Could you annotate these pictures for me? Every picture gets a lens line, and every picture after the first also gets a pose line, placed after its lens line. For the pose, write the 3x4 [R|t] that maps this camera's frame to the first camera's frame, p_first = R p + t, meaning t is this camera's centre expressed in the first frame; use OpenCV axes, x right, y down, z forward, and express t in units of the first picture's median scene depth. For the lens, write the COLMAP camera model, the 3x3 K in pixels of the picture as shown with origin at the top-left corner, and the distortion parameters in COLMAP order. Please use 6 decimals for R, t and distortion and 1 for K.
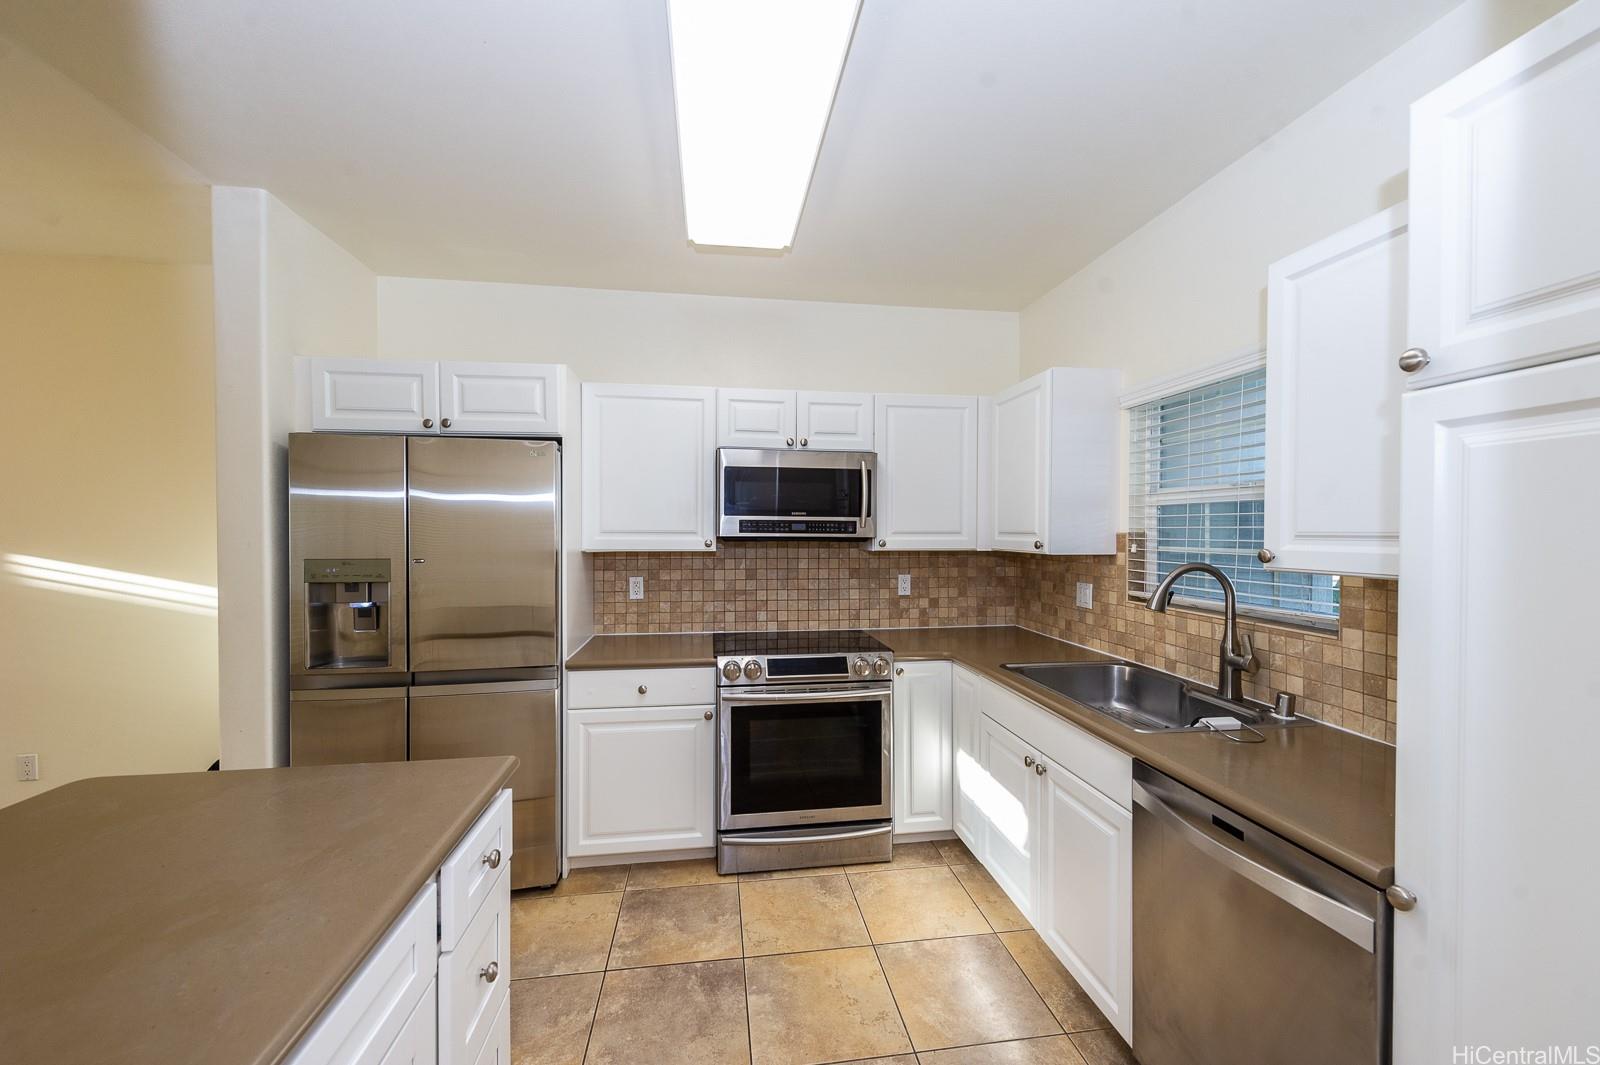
lens RADIAL K [[625.1, 0, 803.9], [0, 625.1, 536.7], [0, 0, 1]] dist [0.003360, -0.000032]
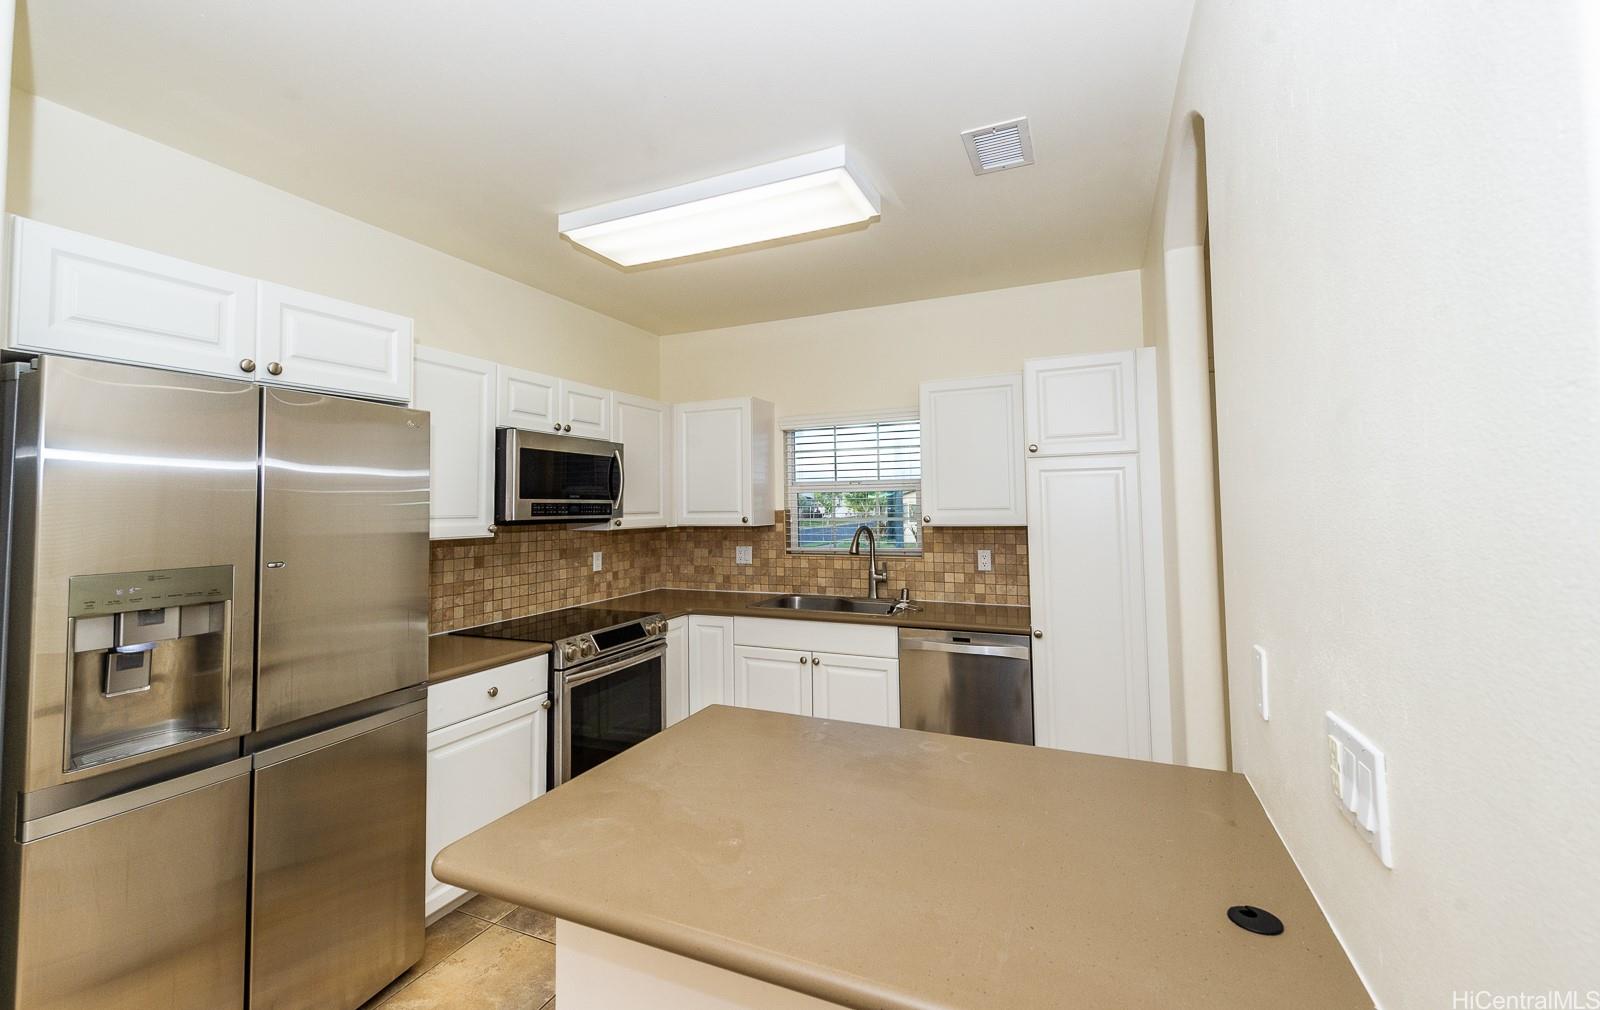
lens RADIAL K [[659.8, 0, 799.1], [0, 659.8, 471.8], [0, 0, 1]] dist [0.004147, -0.000103]
pose [[0.533922, 0.034761, 0.844819, -0.729233], [0.024385, 0.998106, -0.056480, -0.006959], [-0.845182, 0.050757, 0.532063, 0.088031]]
